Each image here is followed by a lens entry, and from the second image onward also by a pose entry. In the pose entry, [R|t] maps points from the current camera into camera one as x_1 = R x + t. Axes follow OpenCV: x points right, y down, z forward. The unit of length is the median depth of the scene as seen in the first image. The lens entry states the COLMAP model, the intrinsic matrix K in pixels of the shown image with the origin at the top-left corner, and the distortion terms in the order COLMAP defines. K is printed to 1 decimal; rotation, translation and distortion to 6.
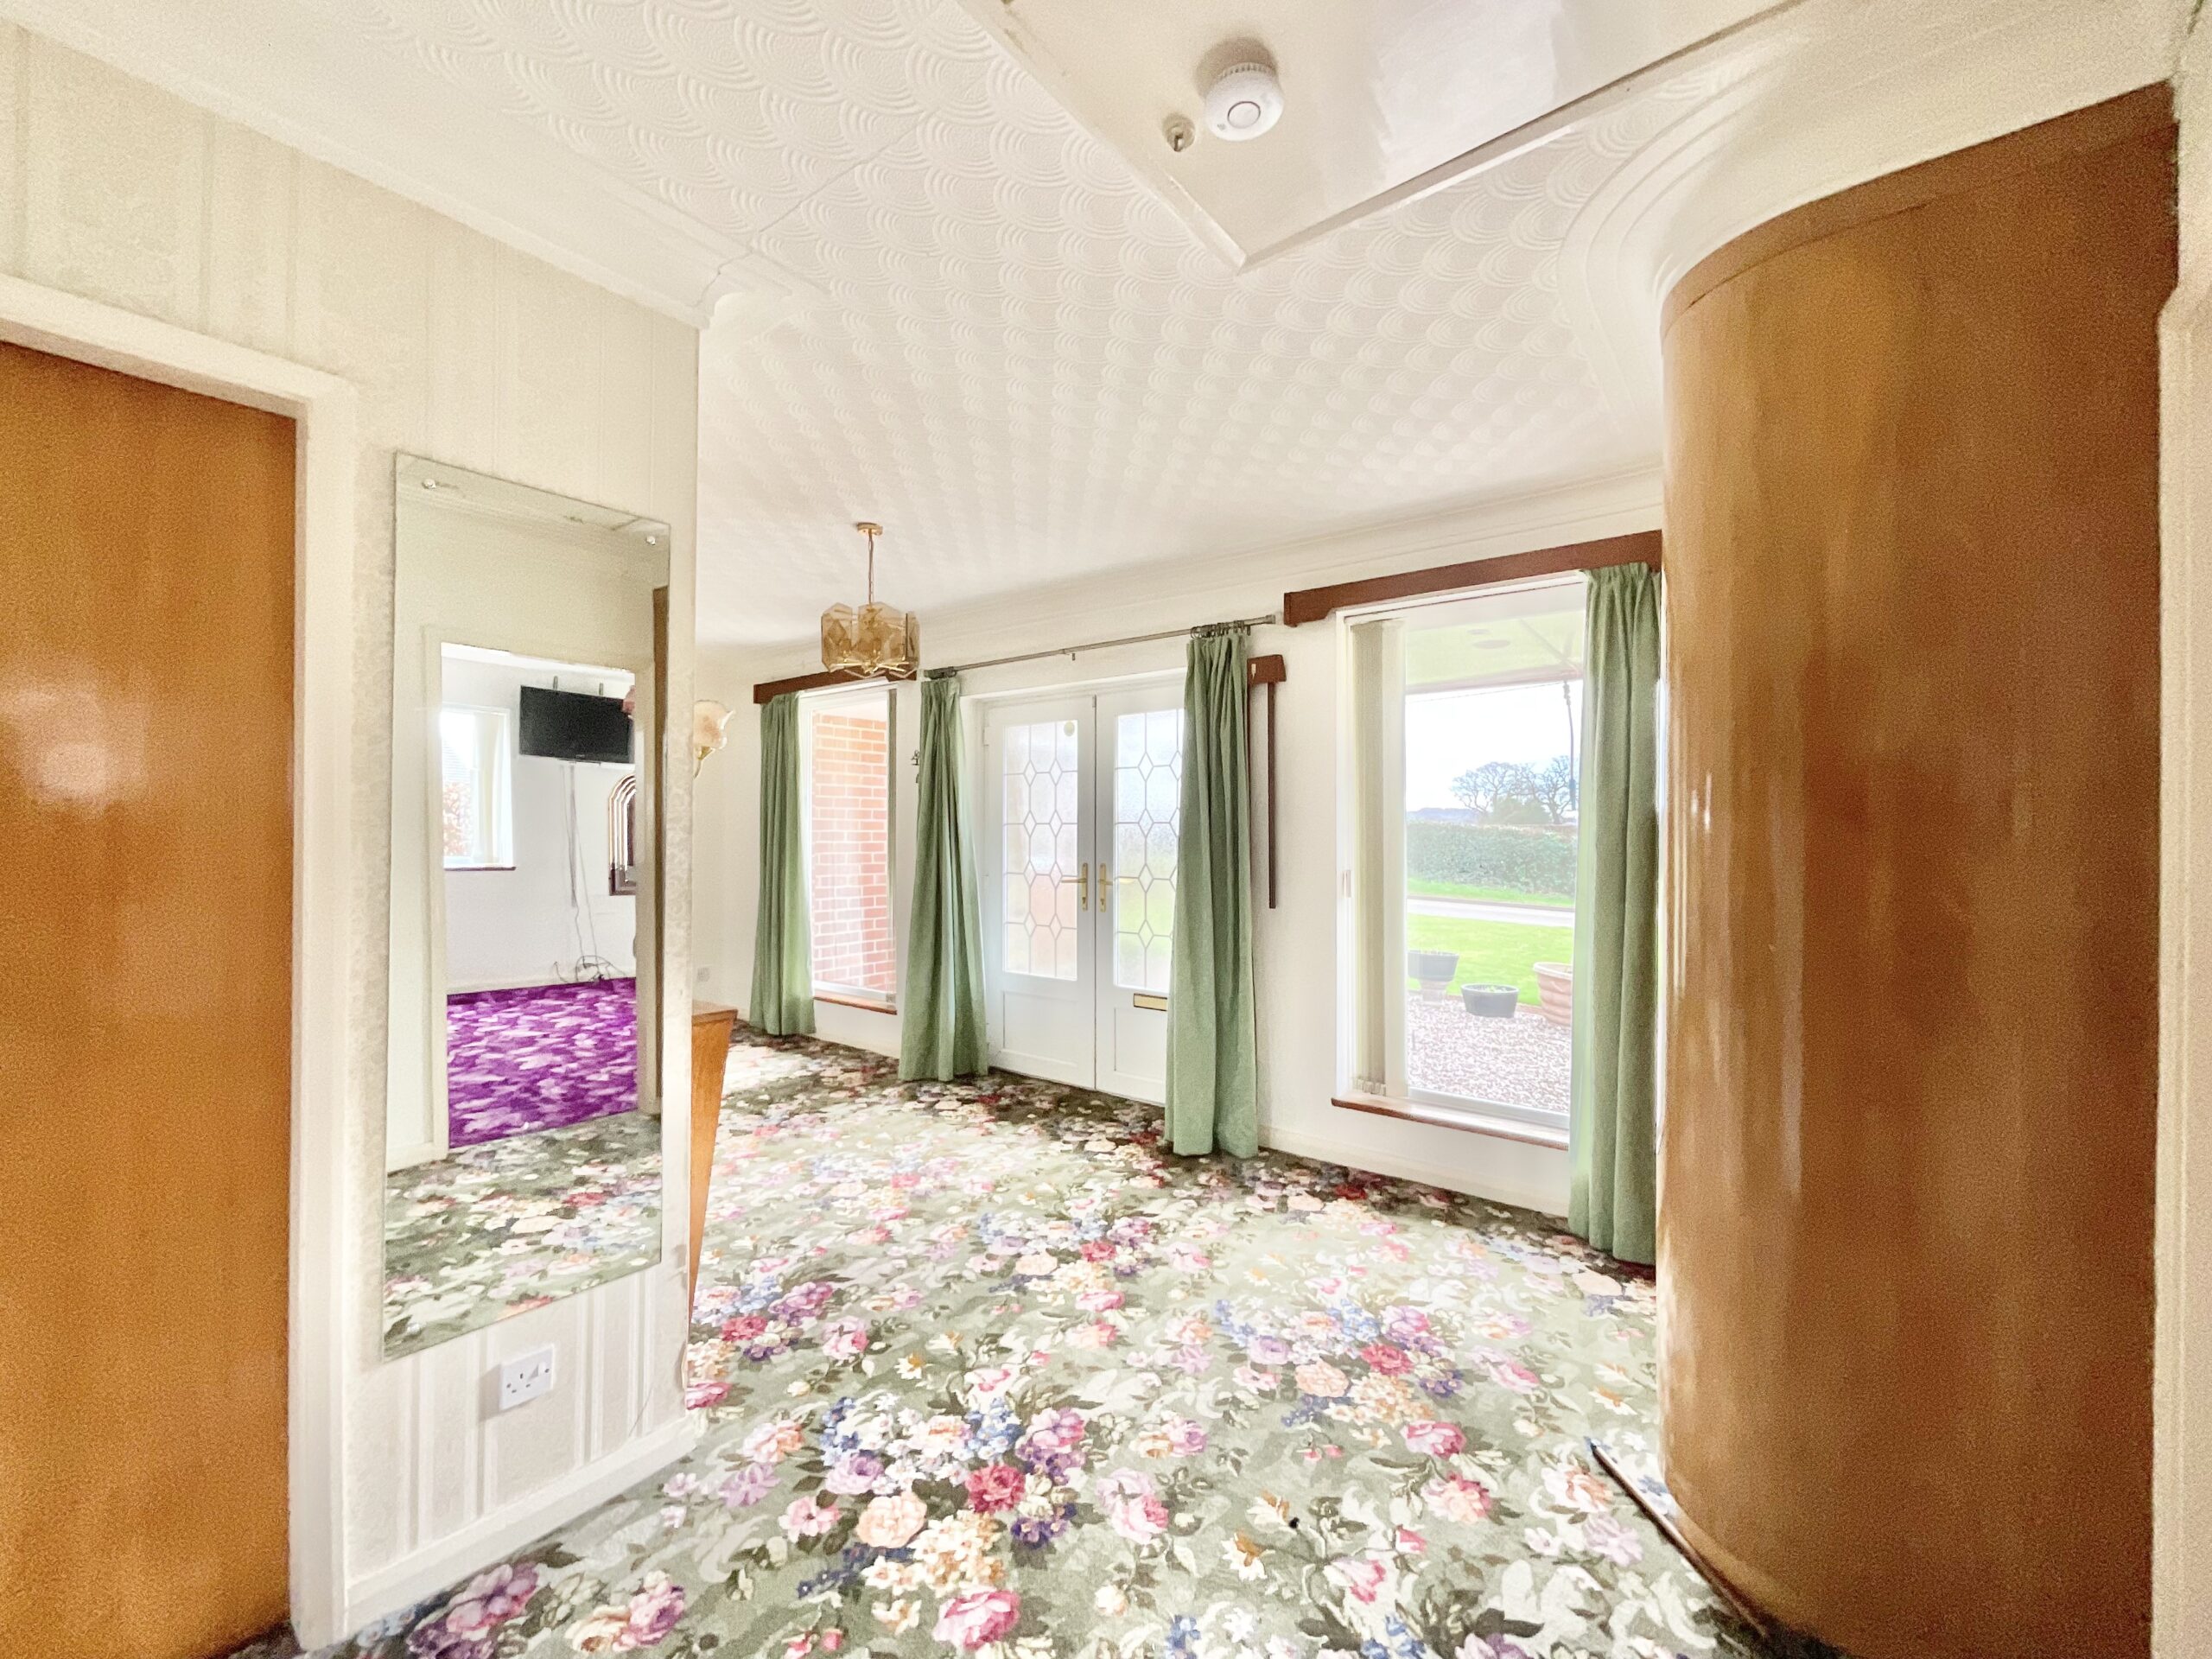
lens RADIAL K [[893.0, 0, 1097.7], [0, 893.0, 830.4], [0, 0, 1]] dist [-0.010211, 0.000858]
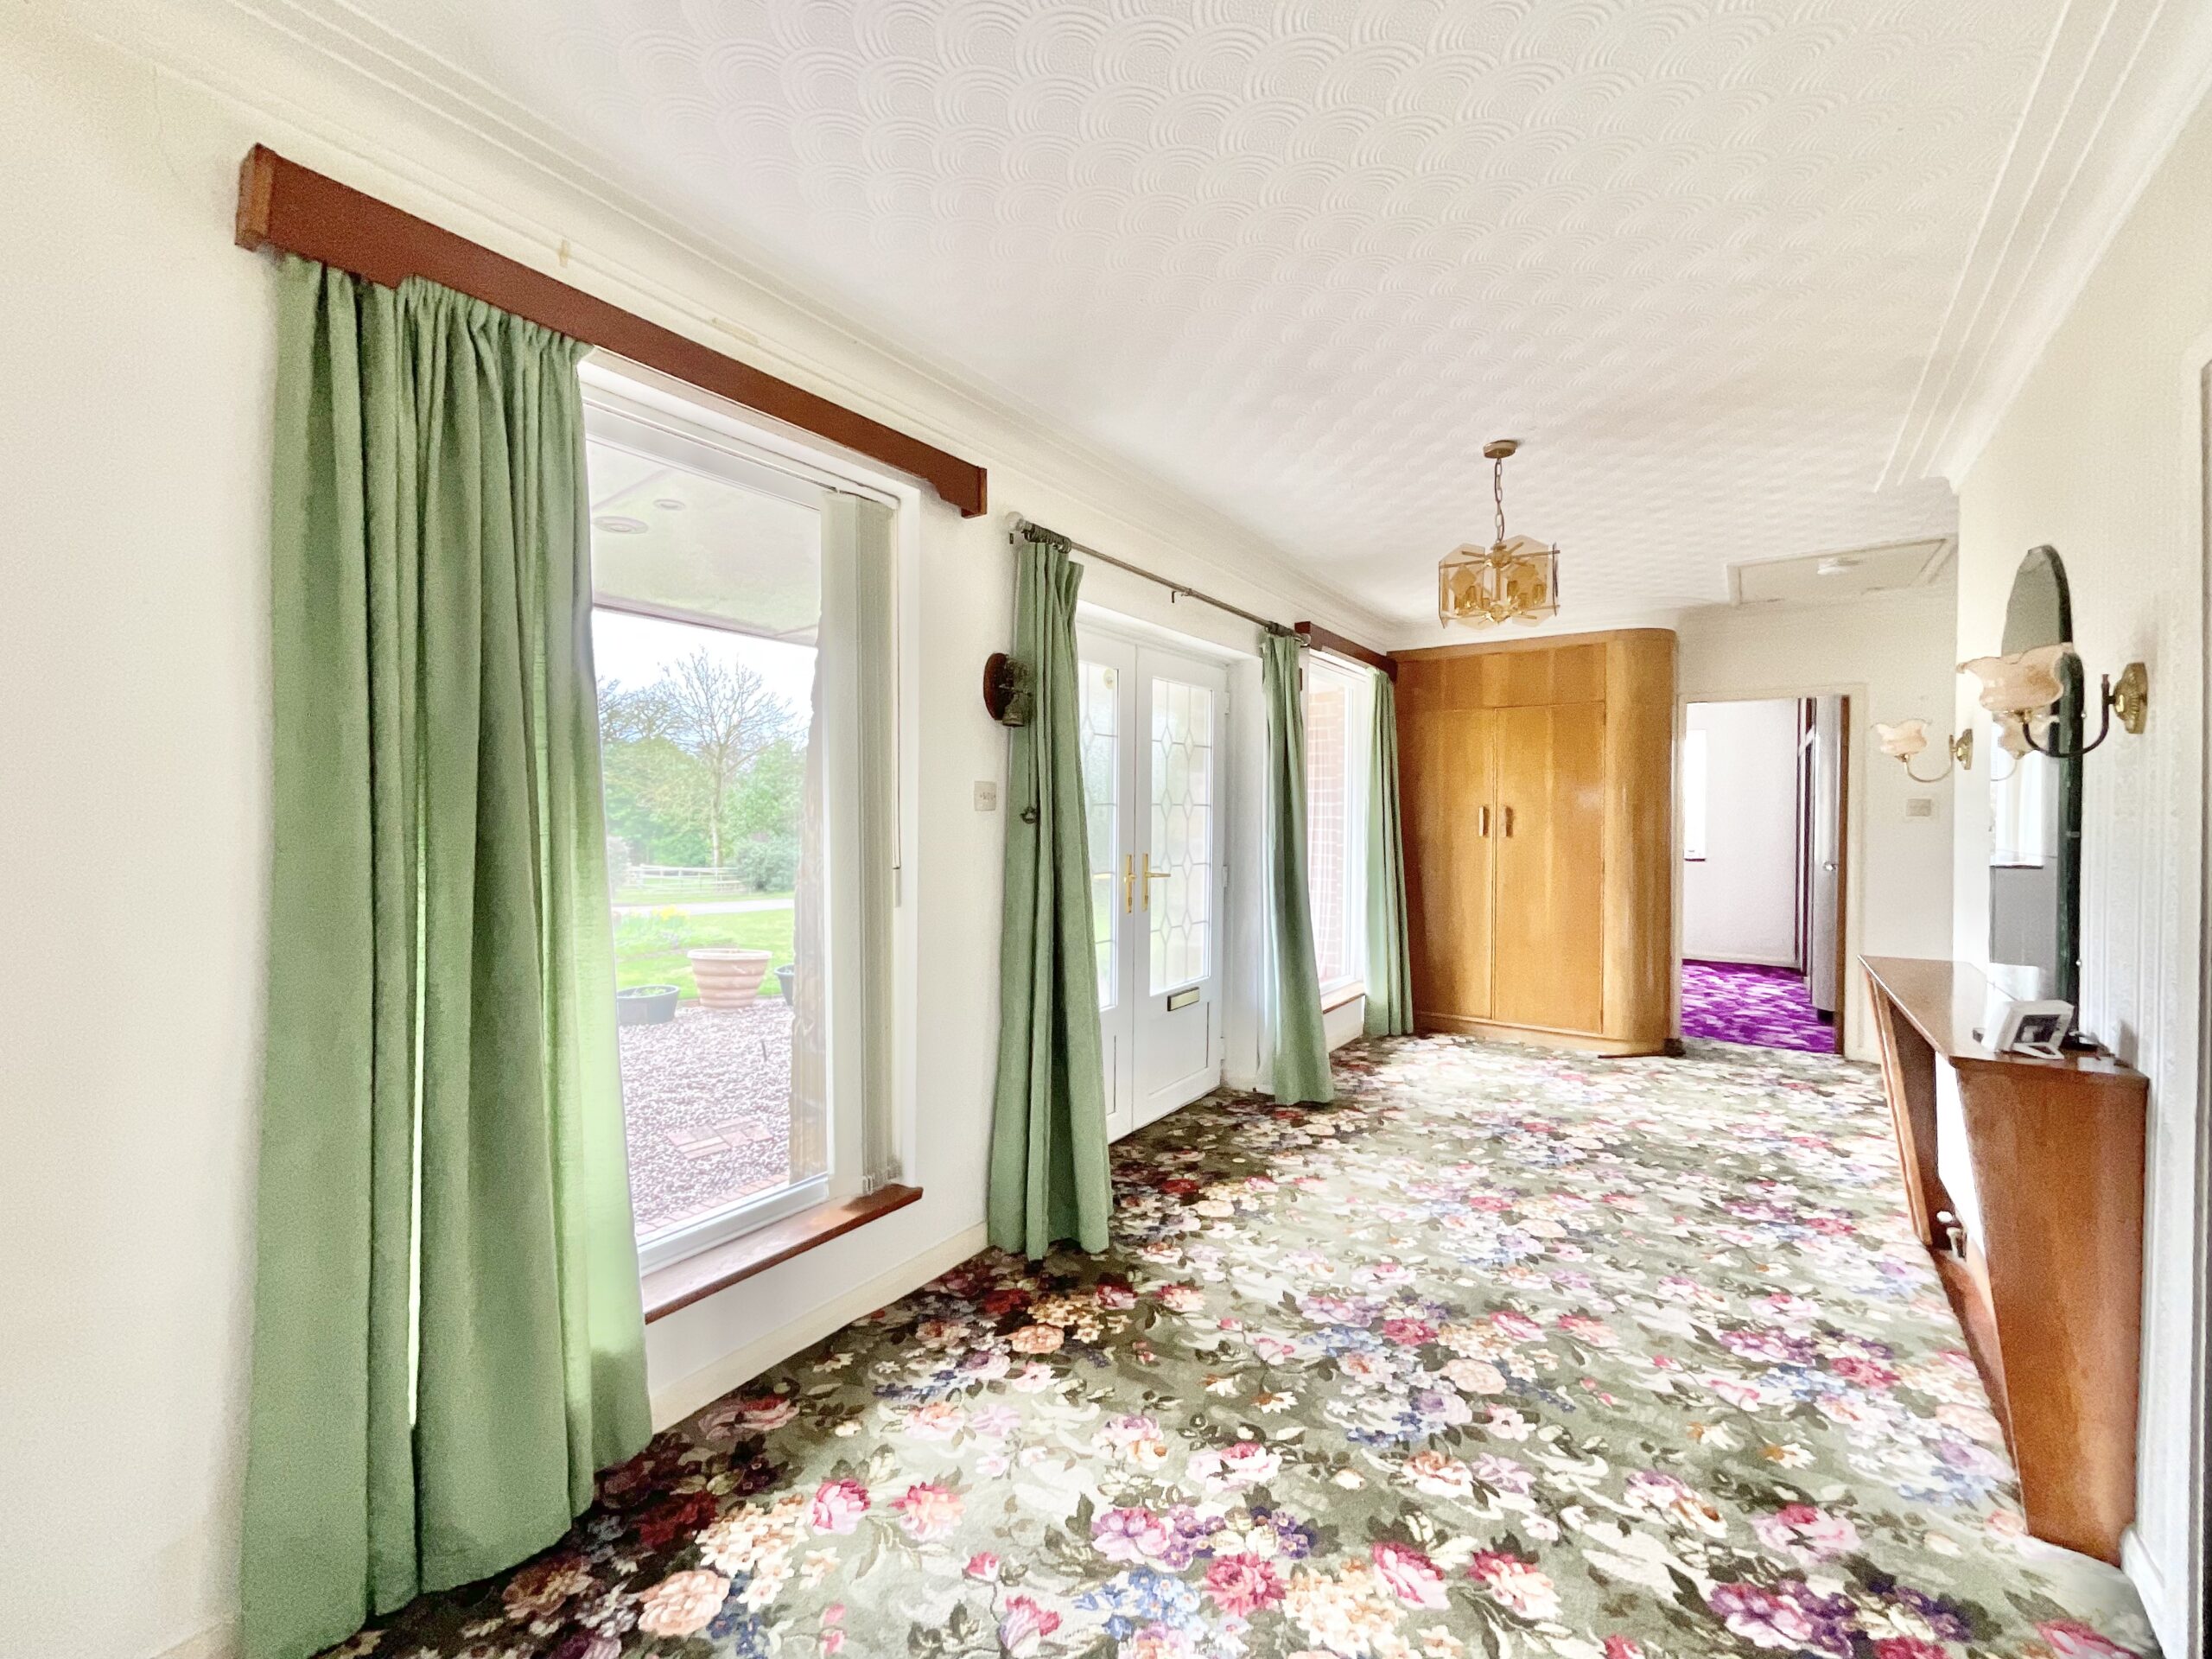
lens RADIAL K [[893.0, 0, 1100.8], [0, 893.0, 828.9], [0, 0, 1]] dist [-0.010211, 0.000858]
pose [[-0.036457, -0.011139, 0.999273, -0.908249], [-0.000173, 0.999938, 0.011140, 0.006879], [-0.999335, 0.000233, -0.036457, 1.186695]]
